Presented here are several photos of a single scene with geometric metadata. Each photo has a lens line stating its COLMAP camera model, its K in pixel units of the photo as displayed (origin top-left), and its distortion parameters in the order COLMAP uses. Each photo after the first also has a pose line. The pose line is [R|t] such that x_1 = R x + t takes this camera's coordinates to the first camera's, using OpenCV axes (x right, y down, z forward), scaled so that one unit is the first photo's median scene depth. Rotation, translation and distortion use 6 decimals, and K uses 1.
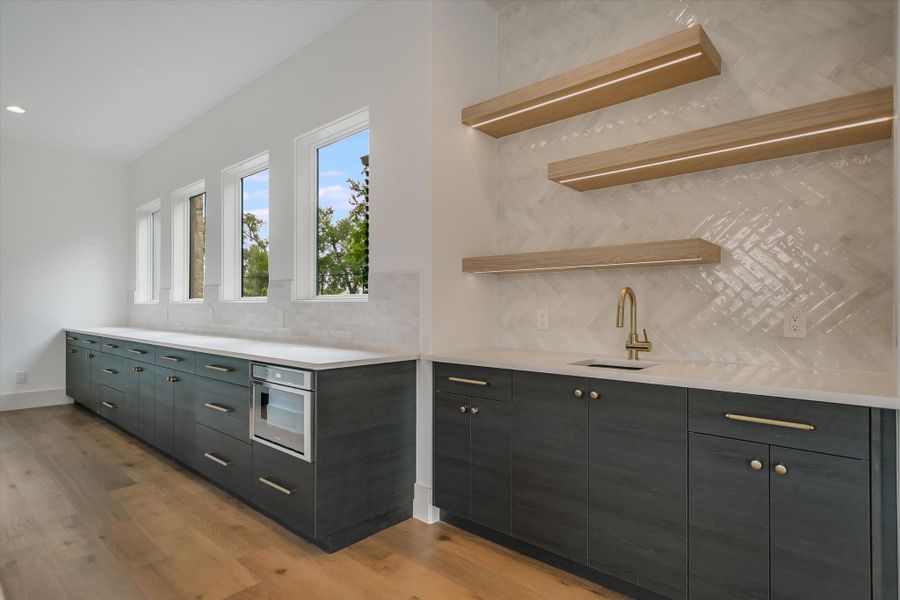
lens RADIAL K [[484.3, 0, 450.1], [0, 484.3, 300.9], [0, 0, 1]] dist [0.012544, 0.003952]
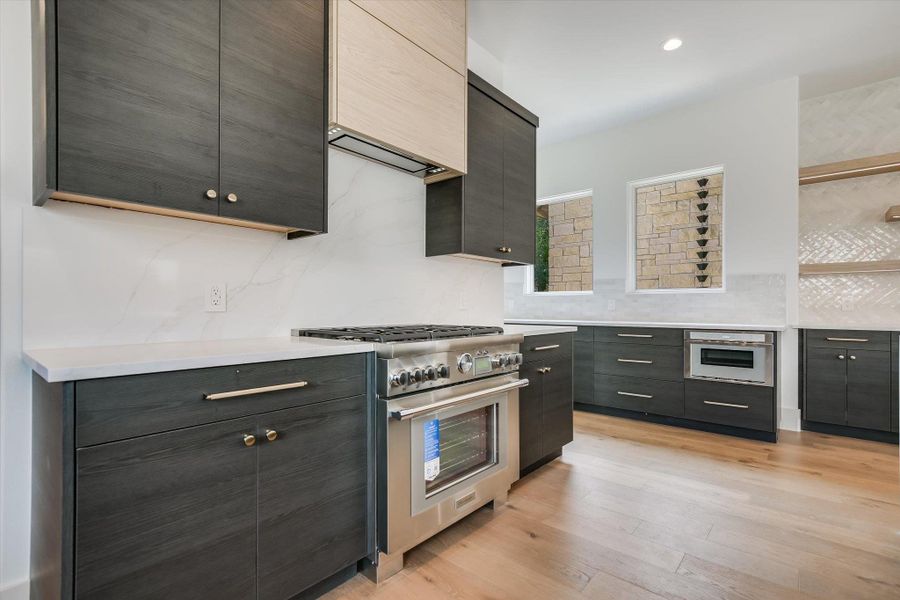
lens RADIAL K [[419.3, 0, 457.6], [0, 419.3, 308.3], [0, 0, 1]] dist [0.004405, -0.001252]
pose [[0.999372, 0.000868, 0.035433, -1.227314], [-0.001298, 0.999926, 0.012097, 0.042418], [-0.035420, -0.012135, 0.999299, -0.338492]]
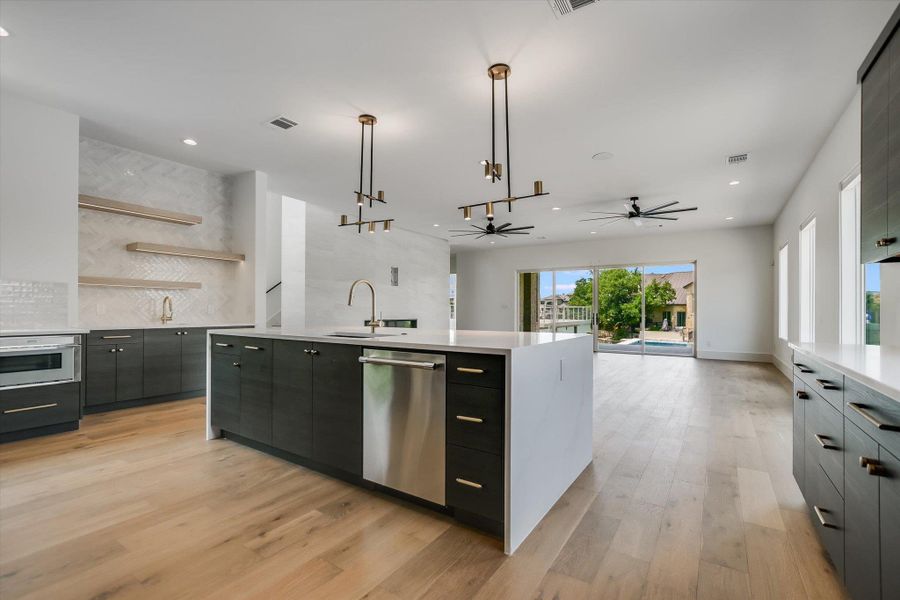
lens RADIAL K [[417.8, 0, 450.8], [0, 417.8, 305.7], [0, 0, 1]] dist [-0.001176, -0.000220]
pose [[-0.154069, 0.014849, 0.987948, -1.882511], [-0.011027, 0.999799, -0.016747, 0.038253], [-0.987999, -0.013474, -0.153875, -0.167759]]
